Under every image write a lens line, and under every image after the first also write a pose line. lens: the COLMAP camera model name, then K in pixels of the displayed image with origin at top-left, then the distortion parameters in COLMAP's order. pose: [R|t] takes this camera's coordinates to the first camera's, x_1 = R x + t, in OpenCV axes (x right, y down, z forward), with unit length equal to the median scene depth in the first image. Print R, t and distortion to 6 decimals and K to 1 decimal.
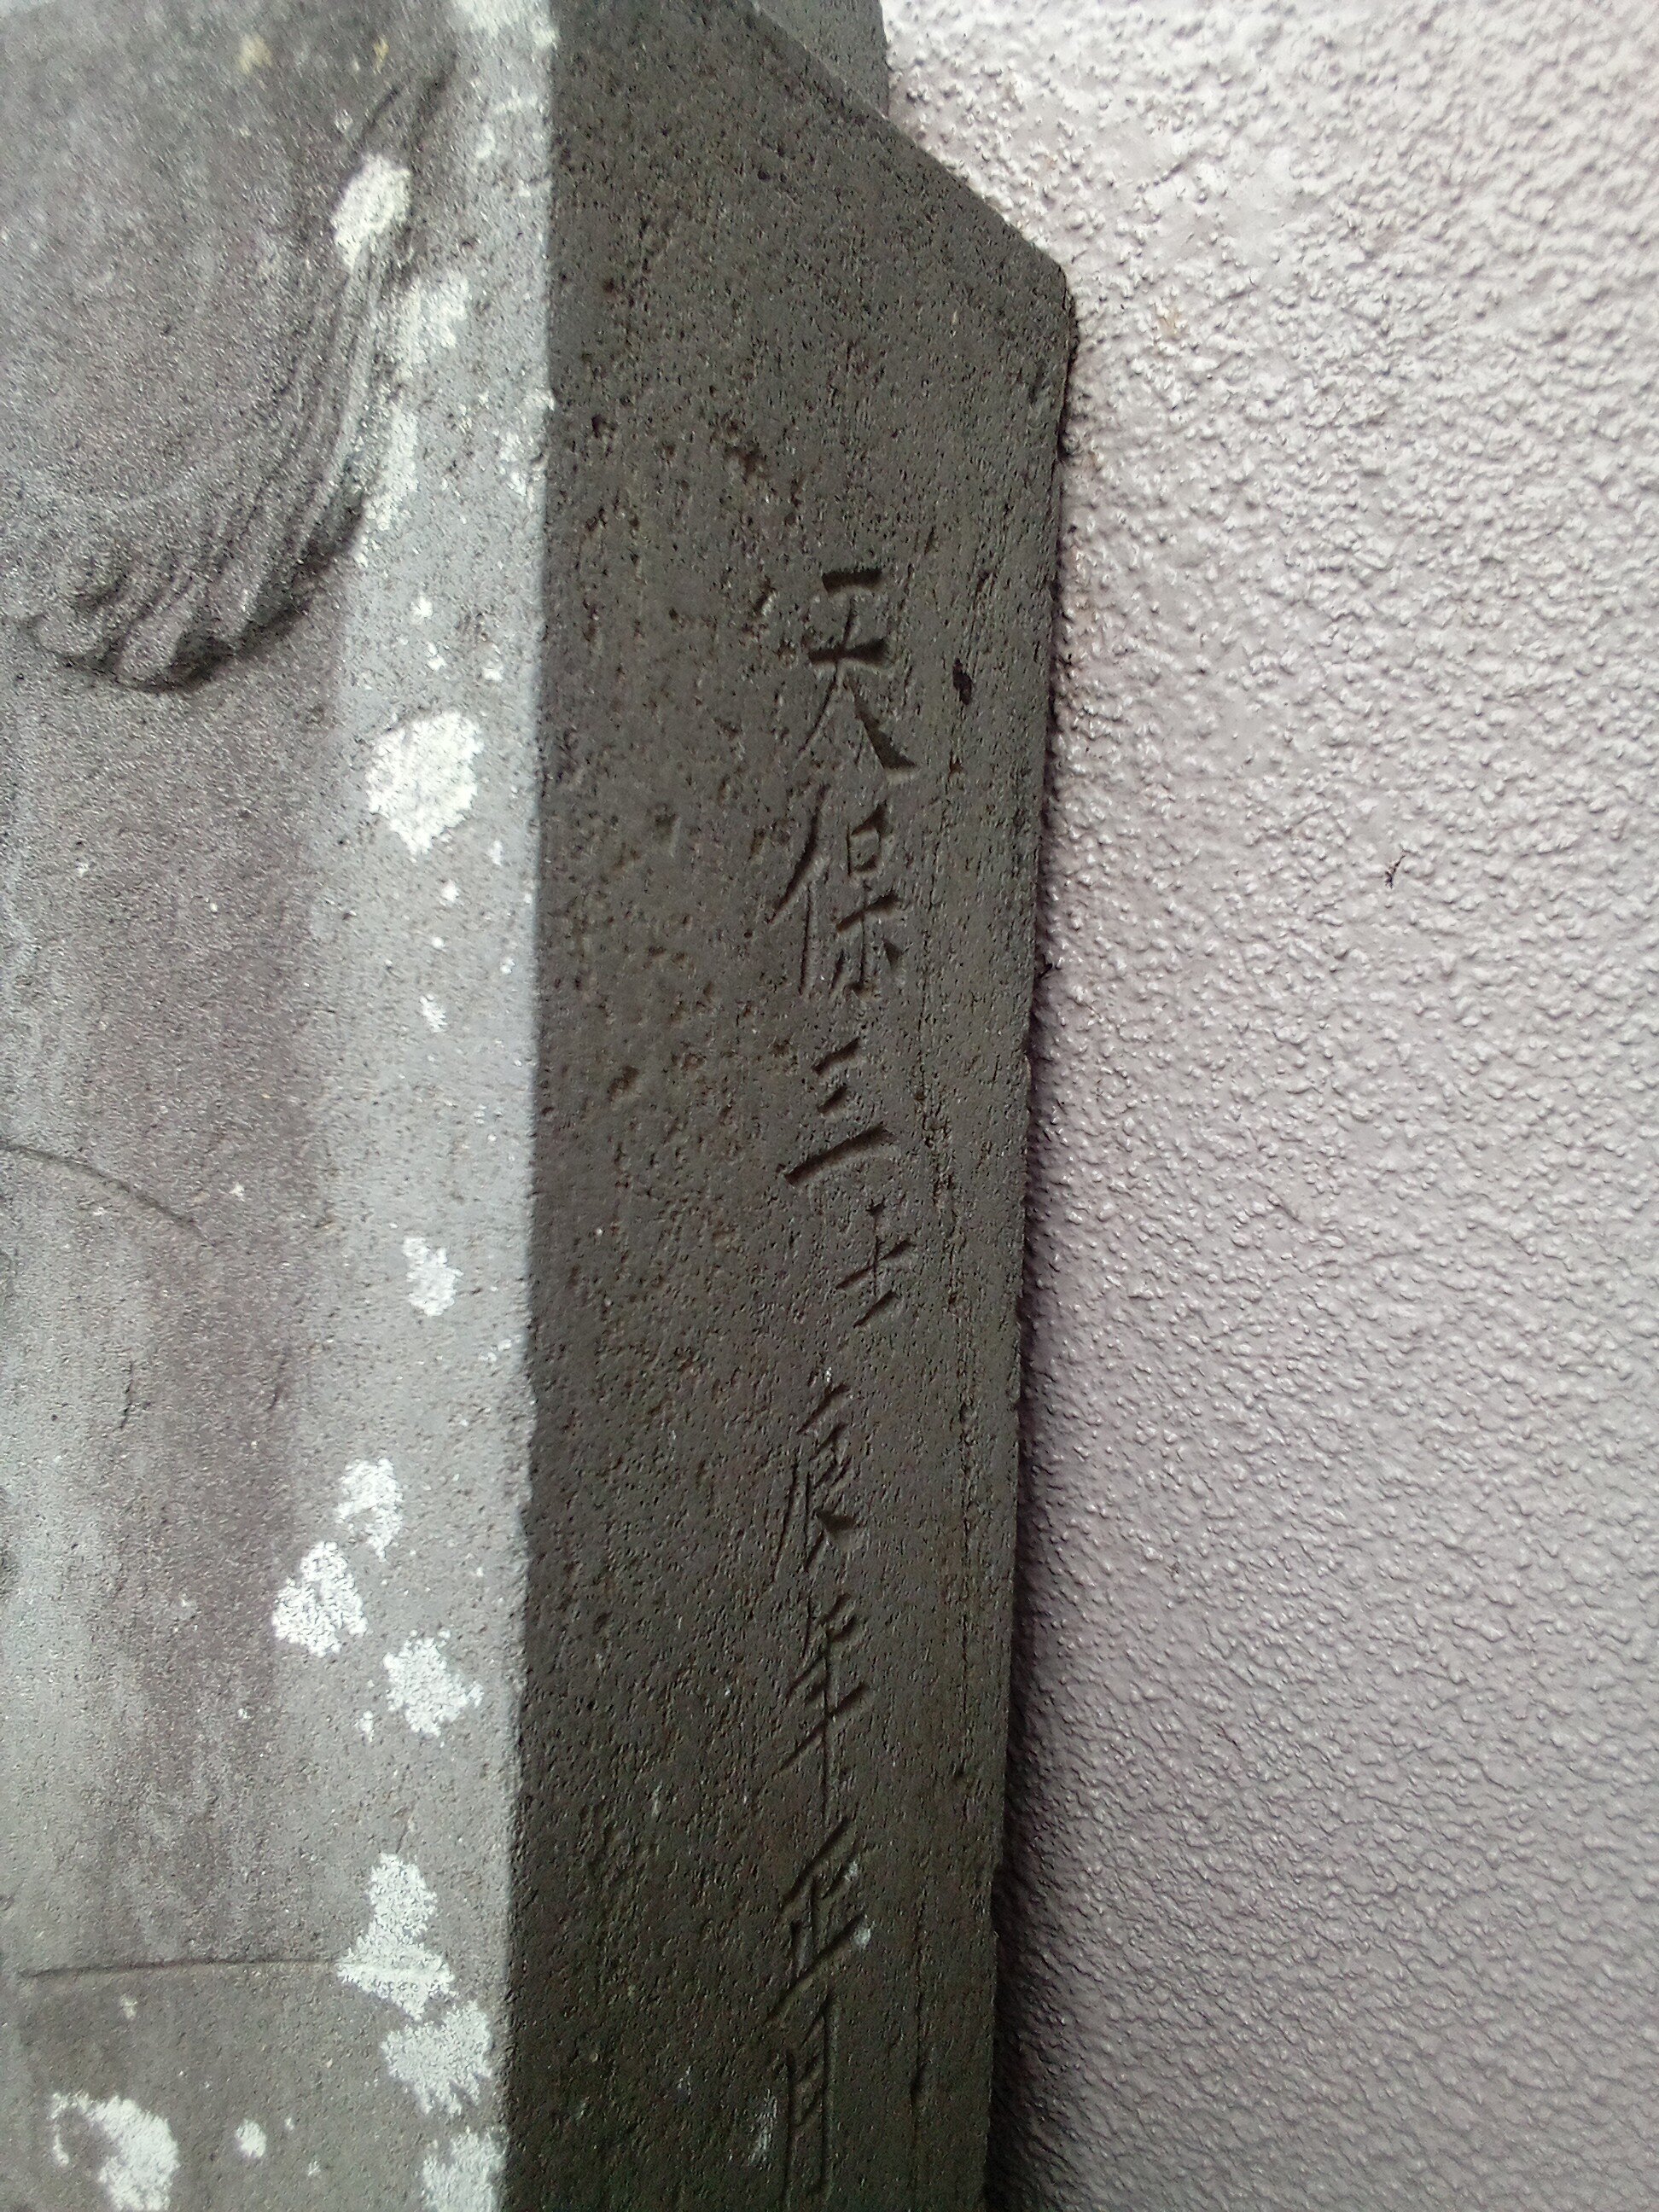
lens RADIAL K [[1826.7, 0, 823.9], [0, 1826.7, 1110.4], [0, 0, 1]] dist [0.072308, -0.101624]
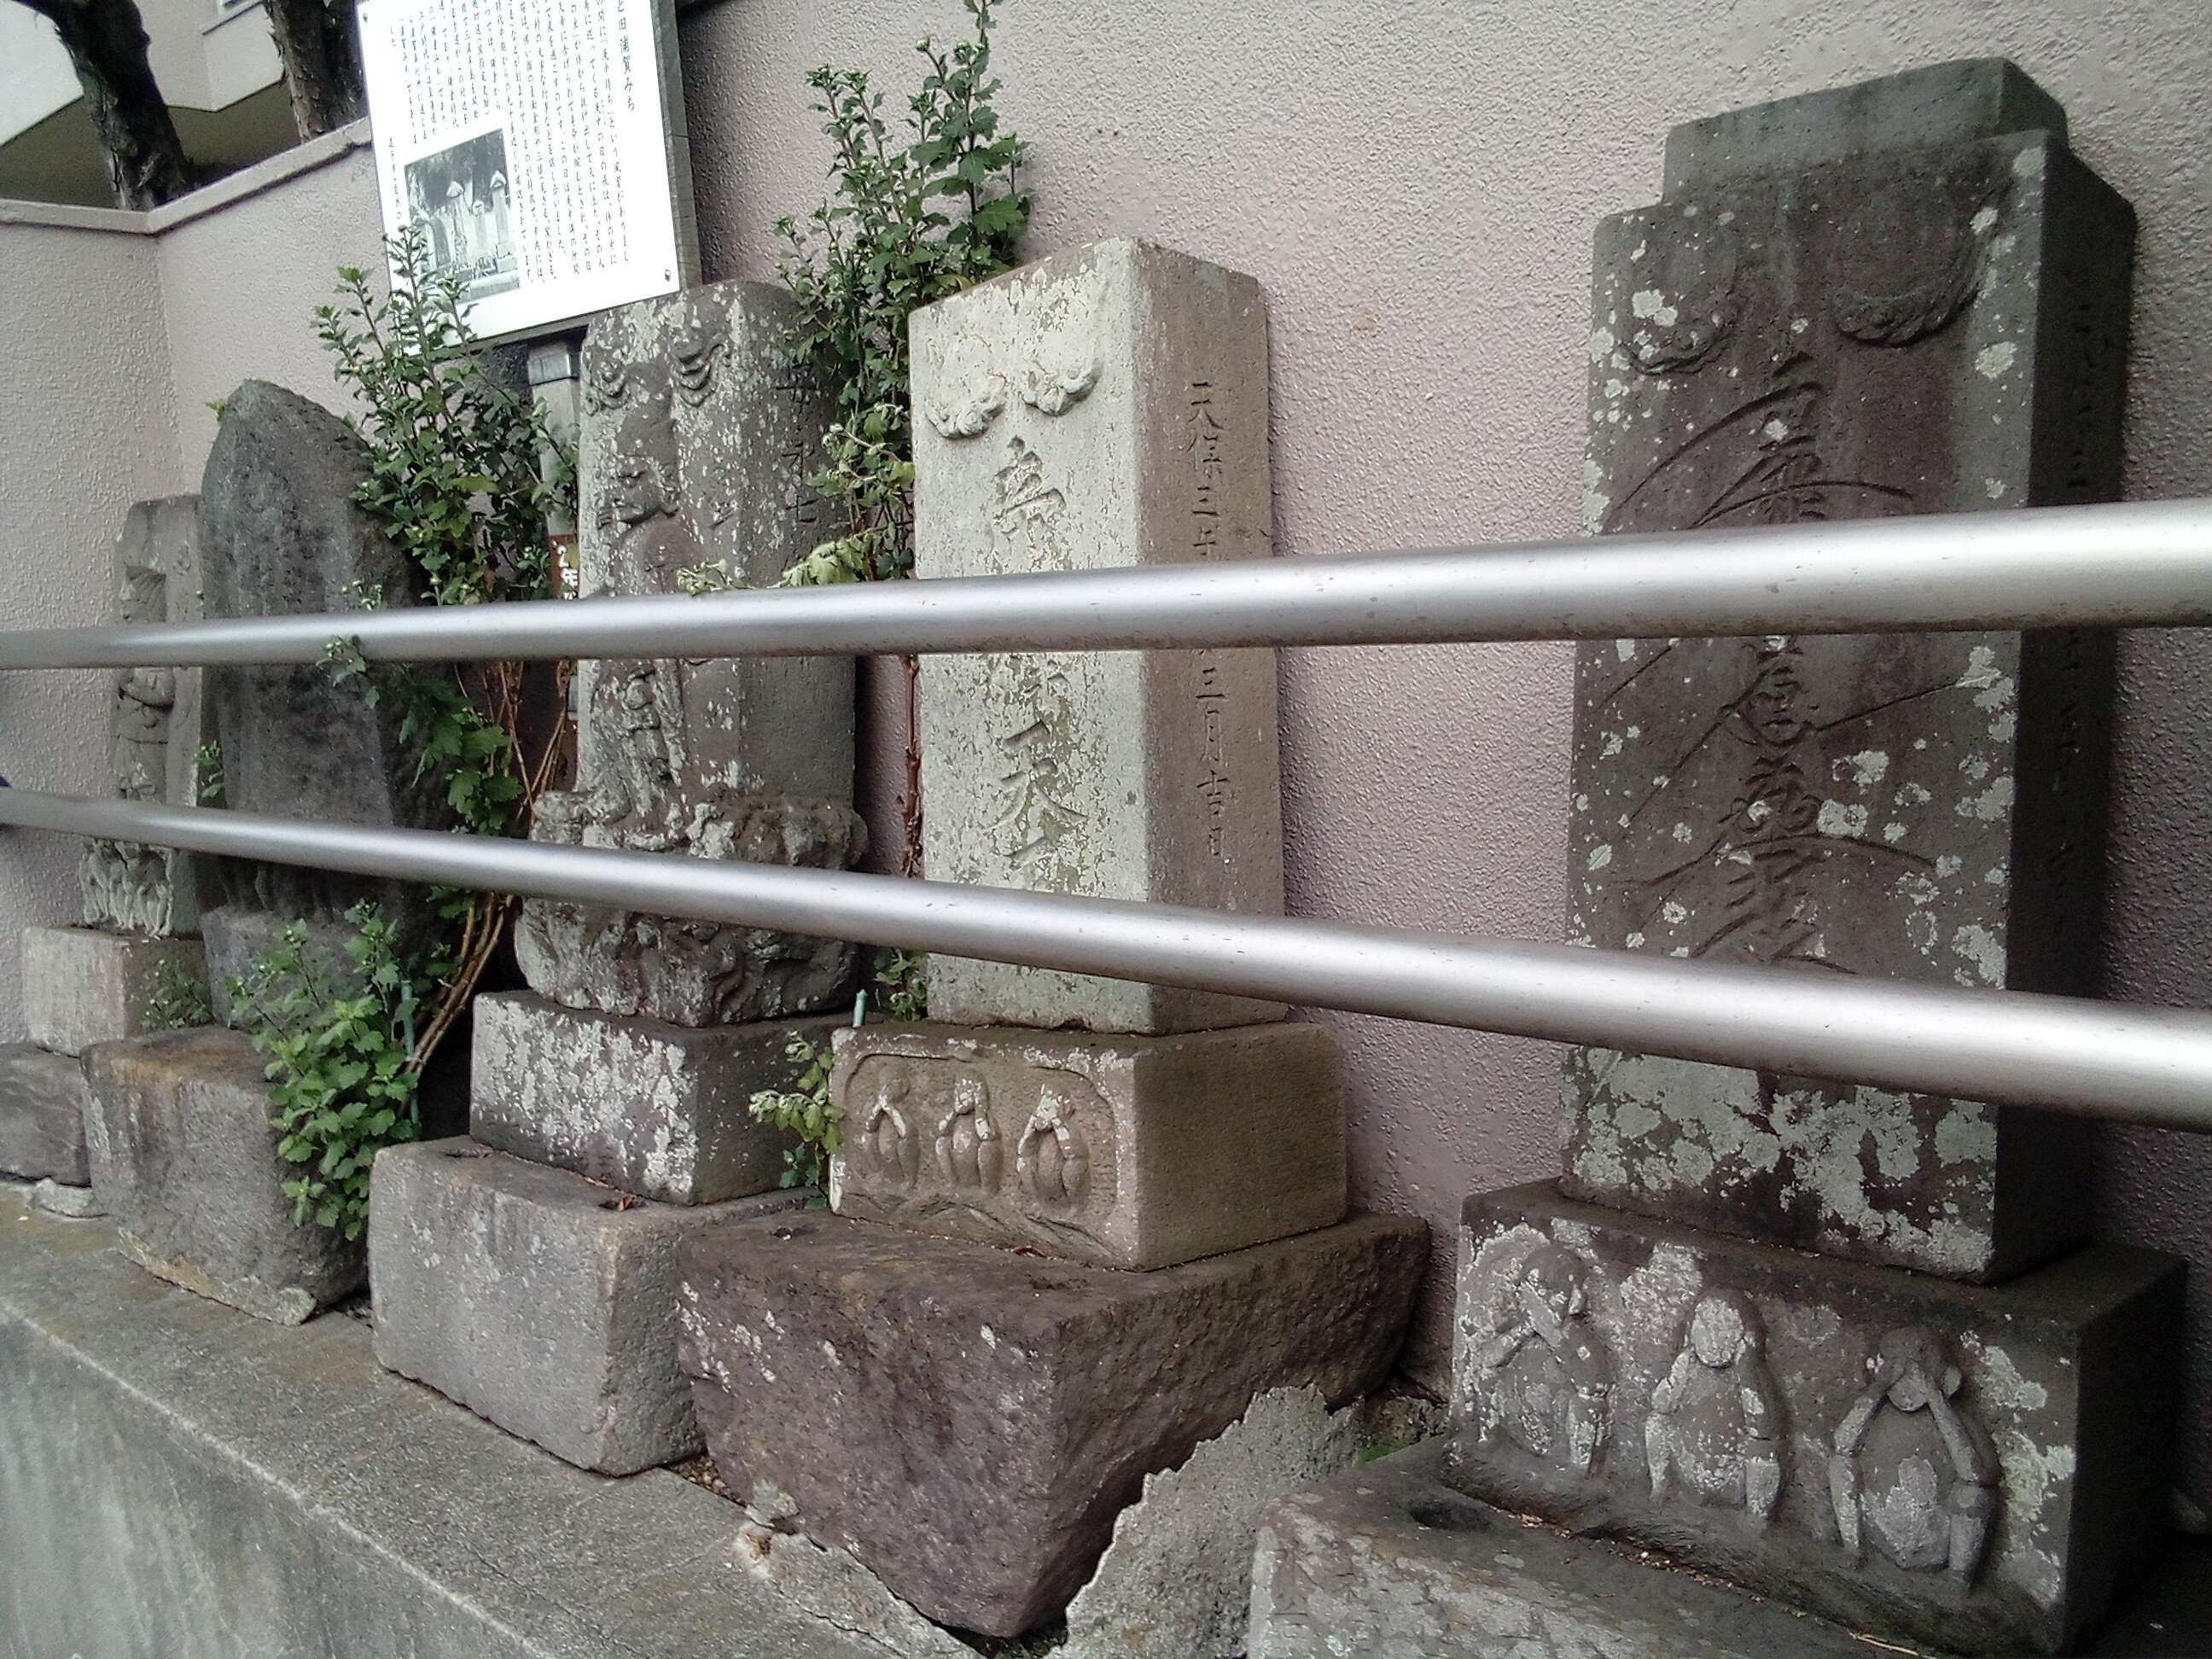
lens RADIAL K [[1826.7, 0, 1105.6], [0, 1826.7, 824.3], [0, 0, 1]] dist [0.072308, -0.101624]
pose [[0.974822, 0.000958, -0.222981, -1.057866], [-0.013548, 0.998398, -0.054940, 0.934620], [0.222571, 0.056577, 0.973273, -2.849239]]
